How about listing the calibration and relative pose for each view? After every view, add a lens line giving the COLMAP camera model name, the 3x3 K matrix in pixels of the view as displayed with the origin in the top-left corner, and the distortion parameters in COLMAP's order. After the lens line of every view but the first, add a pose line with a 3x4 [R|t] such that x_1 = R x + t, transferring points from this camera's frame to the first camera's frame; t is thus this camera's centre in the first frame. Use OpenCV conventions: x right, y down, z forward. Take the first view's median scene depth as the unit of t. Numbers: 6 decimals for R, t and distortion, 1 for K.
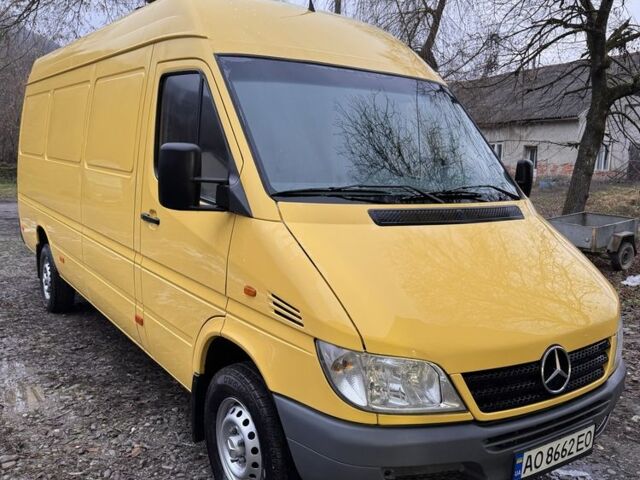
lens RADIAL K [[576.2, 0, 320.0], [0, 576.2, 240.0], [0, 0, 1]] dist [0.067320, -0.162524]
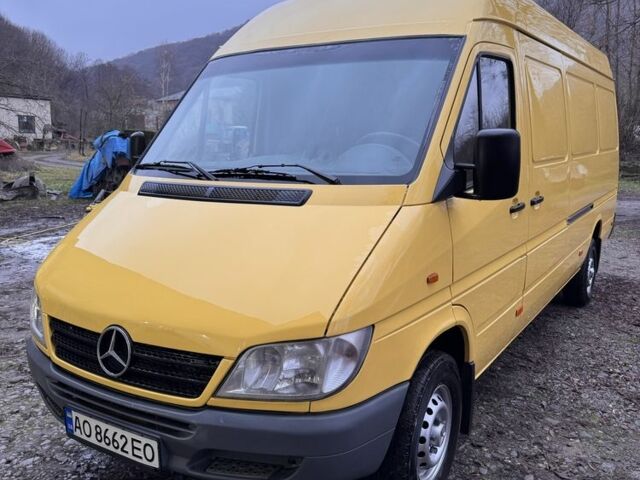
lens RADIAL K [[576.2, 0, 320.0], [0, 576.2, 240.0], [0, 0, 1]] dist [0.067320, -0.162524]
pose [[0.433573, 0.116387, -0.893571, 1.330128], [-0.116008, 0.990582, 0.072734, -0.063640], [0.893620, 0.072125, 0.442991, 0.835060]]
